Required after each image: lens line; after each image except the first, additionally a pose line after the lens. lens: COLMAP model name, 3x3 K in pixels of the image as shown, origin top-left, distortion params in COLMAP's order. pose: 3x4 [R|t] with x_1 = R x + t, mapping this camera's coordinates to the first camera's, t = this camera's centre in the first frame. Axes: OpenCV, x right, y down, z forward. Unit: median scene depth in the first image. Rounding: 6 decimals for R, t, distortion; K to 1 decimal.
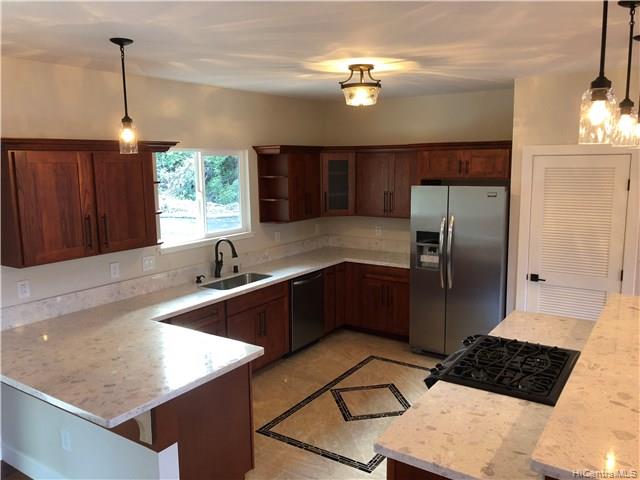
lens RADIAL K [[522.9, 0, 320.0], [0, 522.9, 240.0], [0, 0, 1]] dist [0.058242, -0.079563]
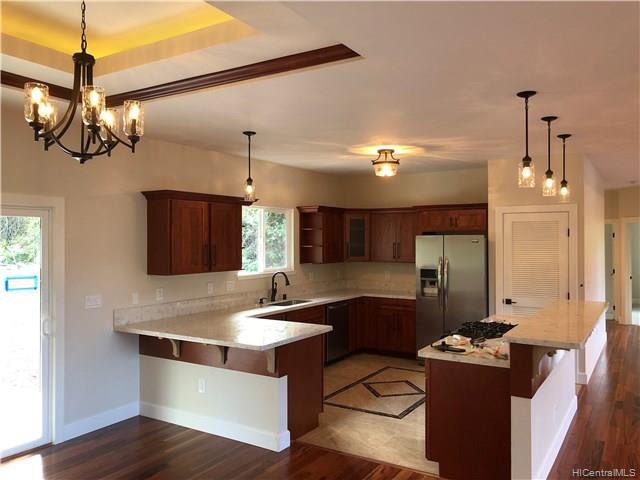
lens RADIAL K [[522.9, 0, 320.0], [0, 522.9, 240.0], [0, 0, 1]] dist [0.058242, -0.079563]
pose [[0.999284, 0.012533, 0.035707, -0.130861], [-0.007038, 0.988651, -0.150068, 0.120539], [-0.037182, 0.149710, 0.988031, -0.352907]]
